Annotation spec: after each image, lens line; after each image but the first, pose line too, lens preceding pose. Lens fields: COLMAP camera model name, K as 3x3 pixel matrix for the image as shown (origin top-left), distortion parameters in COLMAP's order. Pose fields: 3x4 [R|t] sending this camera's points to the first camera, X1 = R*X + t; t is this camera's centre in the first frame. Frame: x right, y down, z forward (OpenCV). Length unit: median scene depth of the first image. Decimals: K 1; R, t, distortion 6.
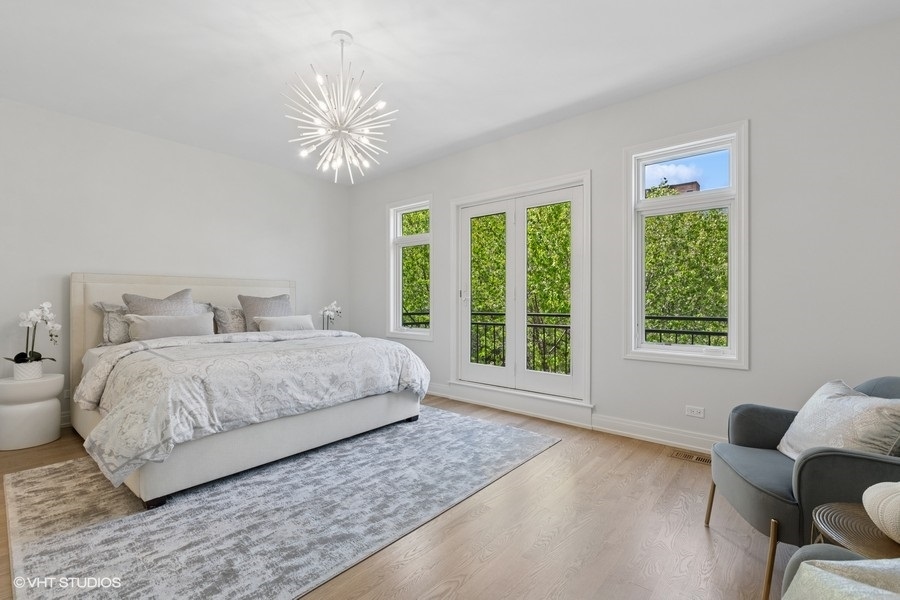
lens RADIAL K [[406.3, 0, 447.0], [0, 406.3, 296.6], [0, 0, 1]] dist [0.003408, 0.000098]
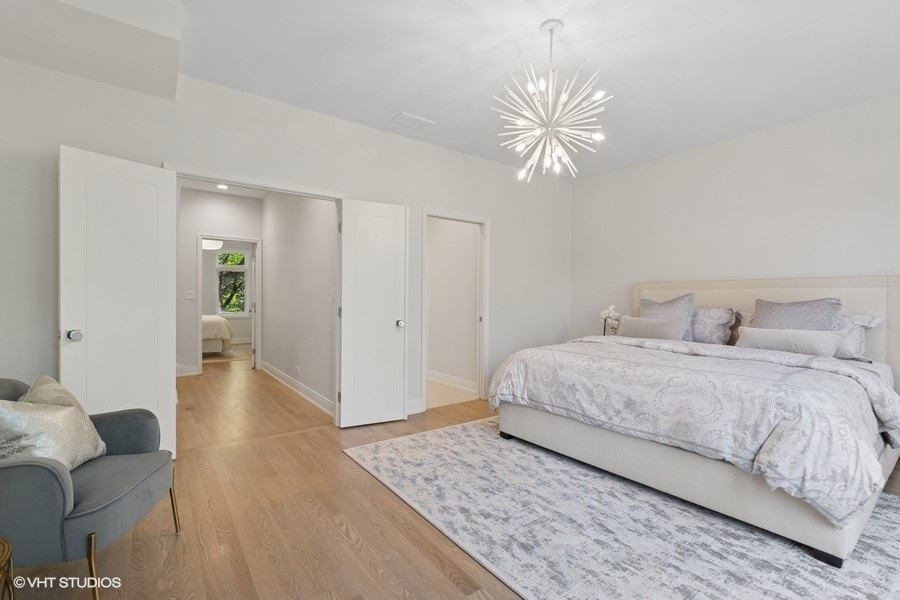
lens RADIAL K [[406.3, 0, 449.4], [0, 406.3, 301.9], [0, 0, 1]] dist [0.003408, 0.000098]
pose [[-0.227857, 0.005716, -0.973678, 0.693662], [-0.000700, 0.999982, 0.006034, -0.006598], [0.973694, 0.002057, -0.227848, 0.960275]]
